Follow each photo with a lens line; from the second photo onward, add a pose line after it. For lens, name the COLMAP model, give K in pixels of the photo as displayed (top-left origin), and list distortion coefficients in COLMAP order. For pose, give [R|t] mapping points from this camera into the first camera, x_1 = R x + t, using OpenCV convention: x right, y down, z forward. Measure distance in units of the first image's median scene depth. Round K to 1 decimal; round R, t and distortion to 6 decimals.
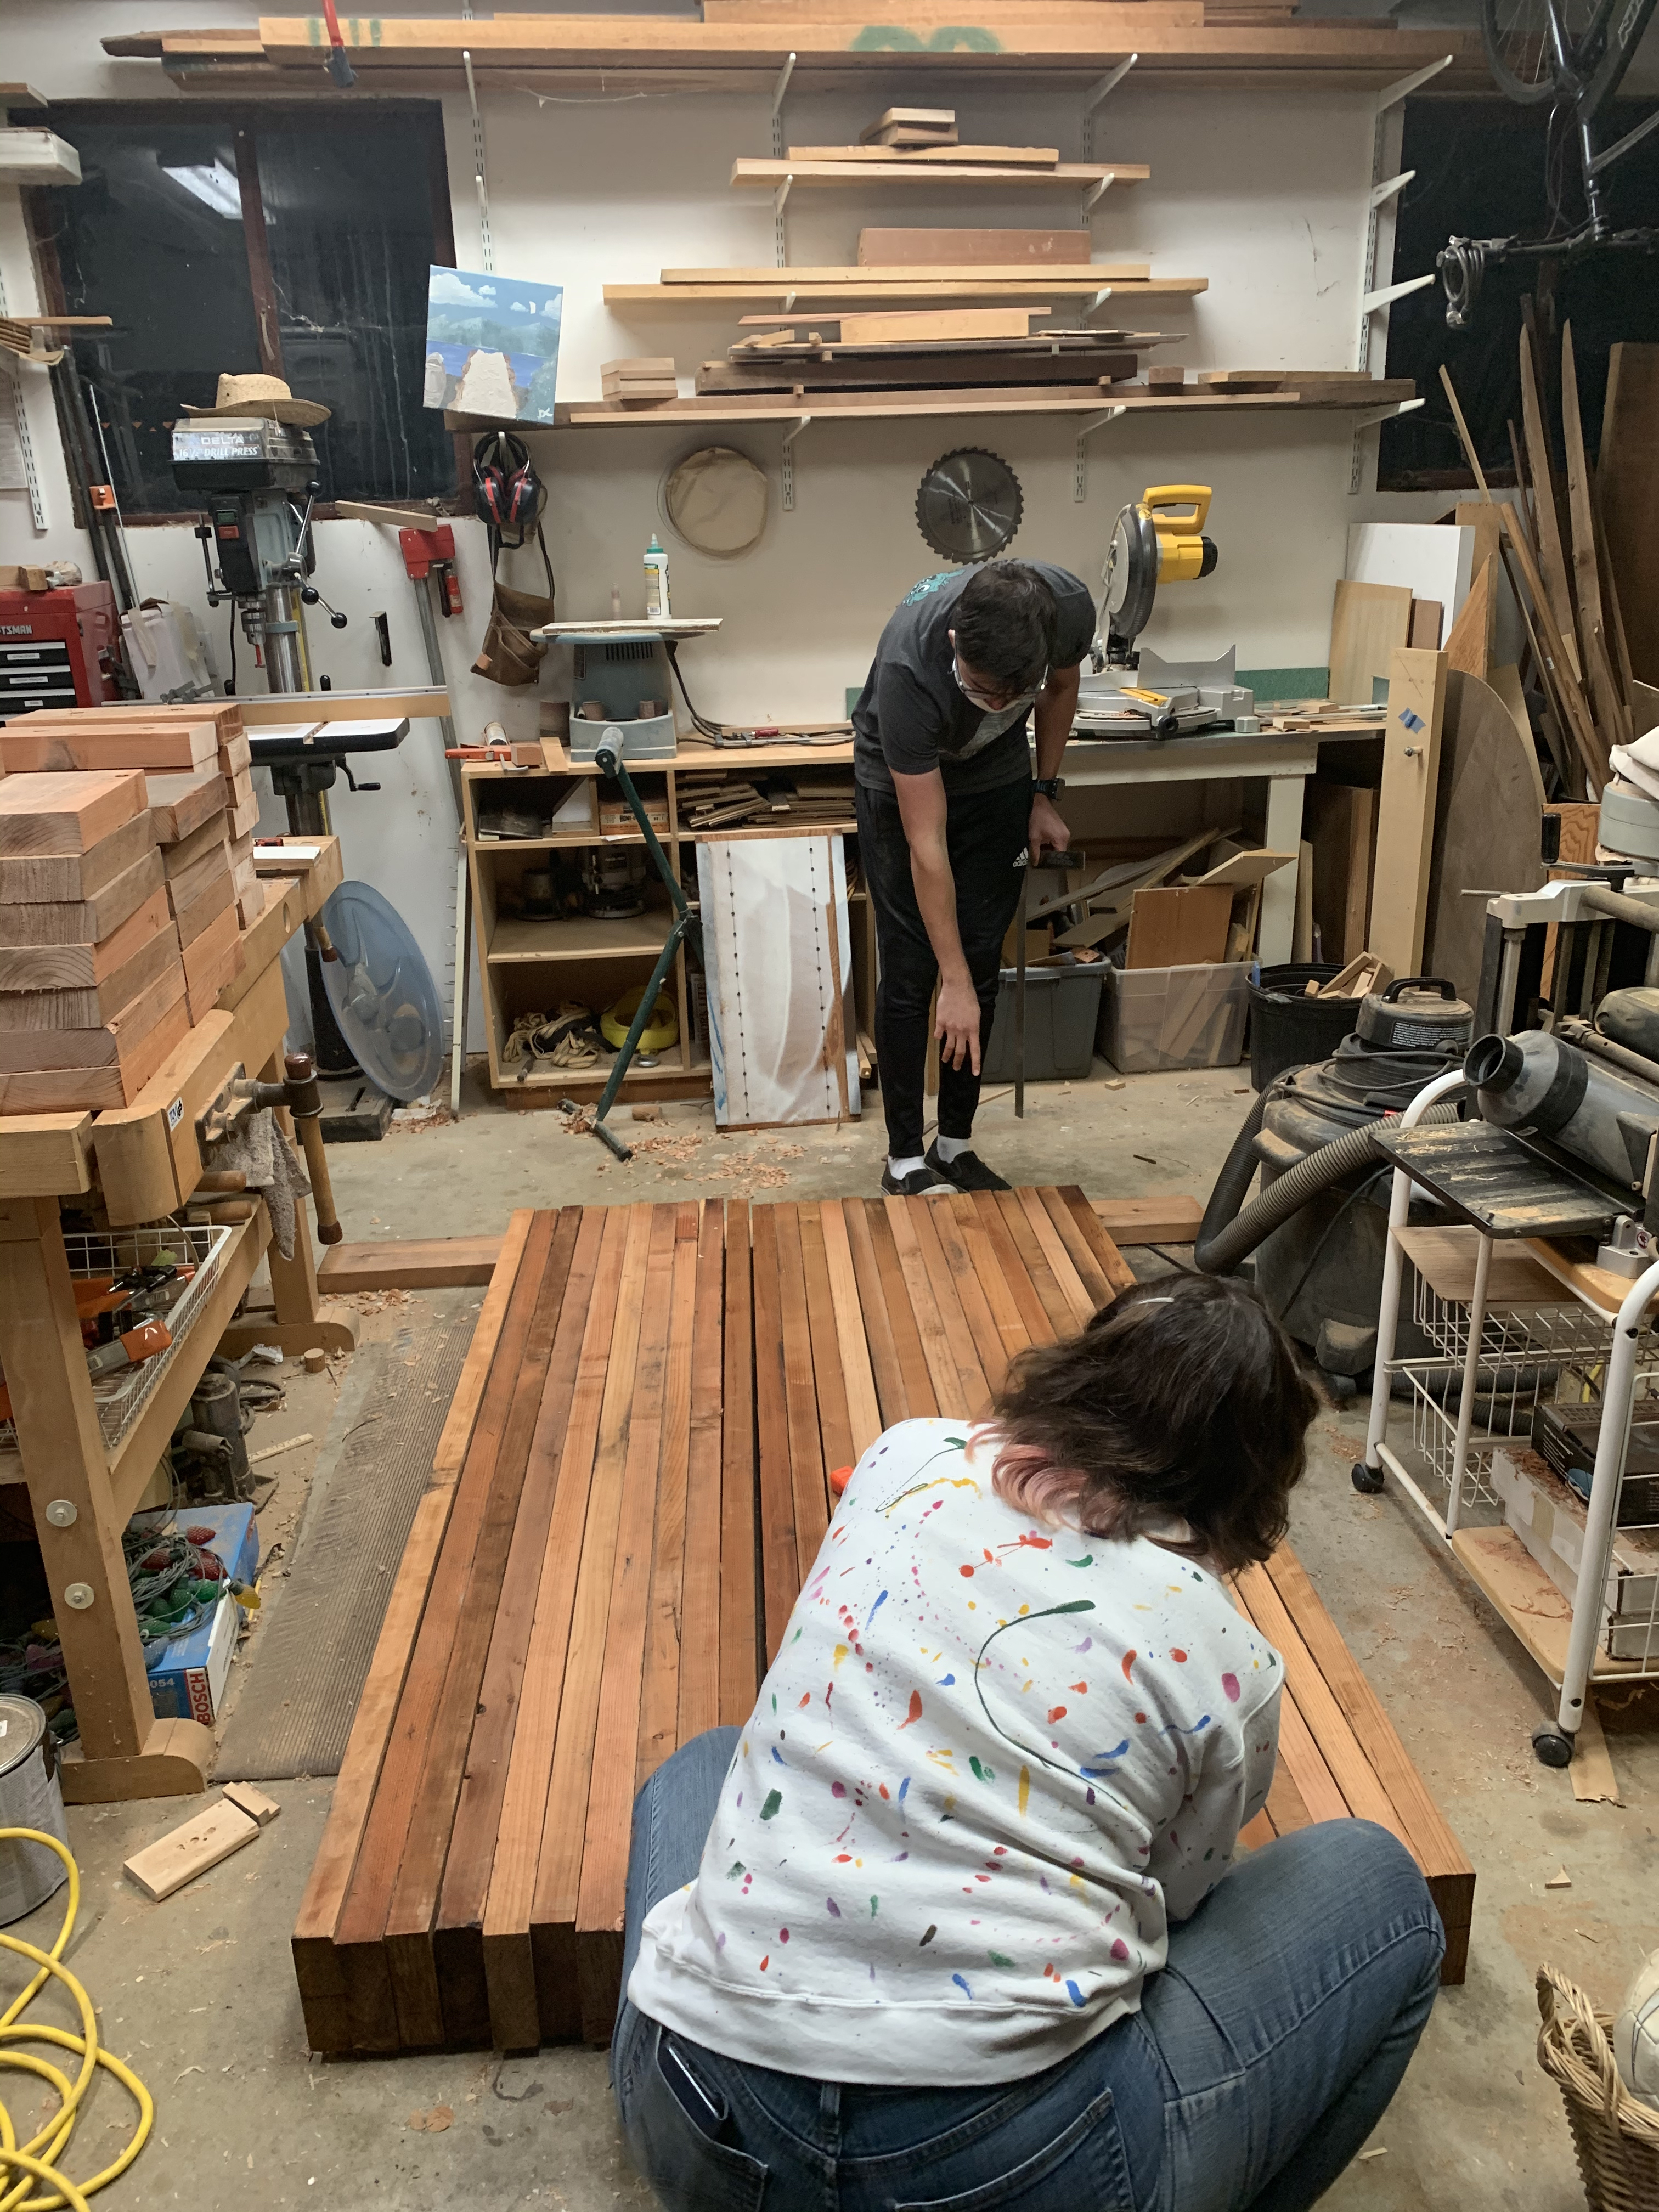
lens RADIAL K [[1681.7, 0, 844.7], [0, 1681.7, 1106.9], [0, 0, 1]] dist [0.005963, -0.009417]
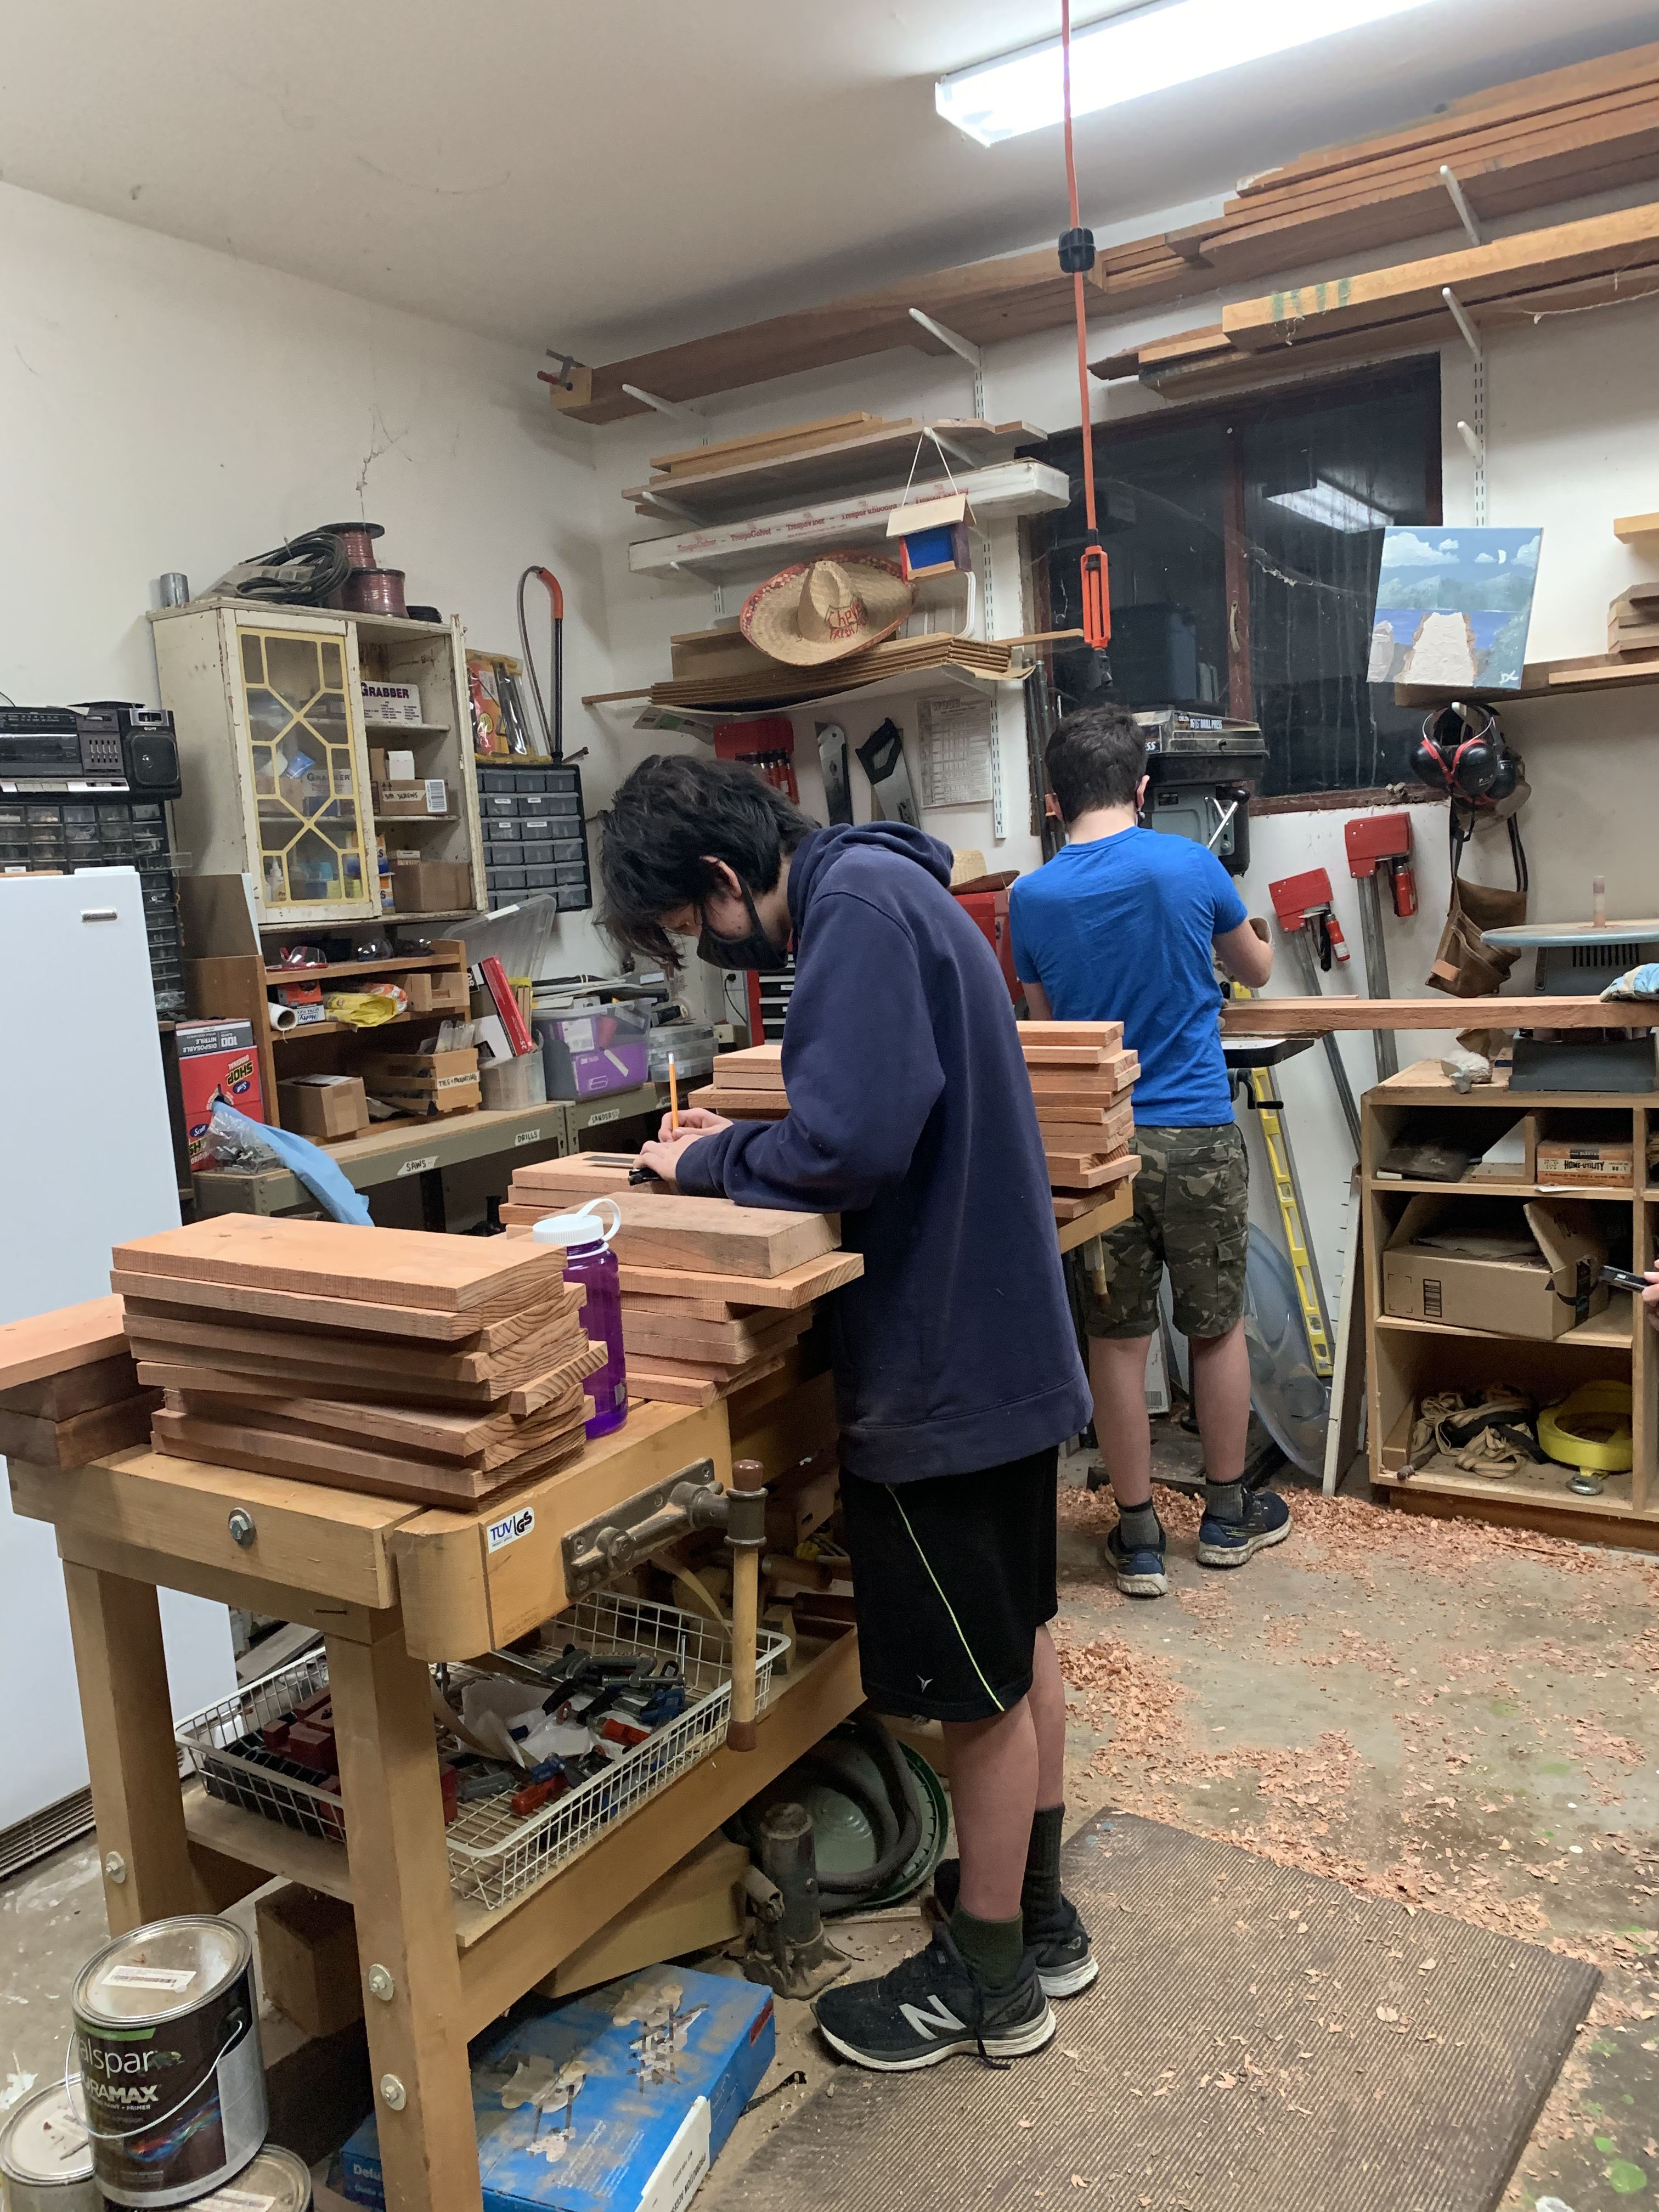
lens RADIAL K [[1678.2, 0, 830.9], [0, 1678.2, 1092.2], [0, 0, 1]] dist [0.009218, -0.005658]
pose [[0.772193, 0.058232, -0.632714, 0.095359], [-0.169251, 0.978664, -0.116490, -0.059899], [0.612431, 0.197041, 0.765574, 0.203529]]
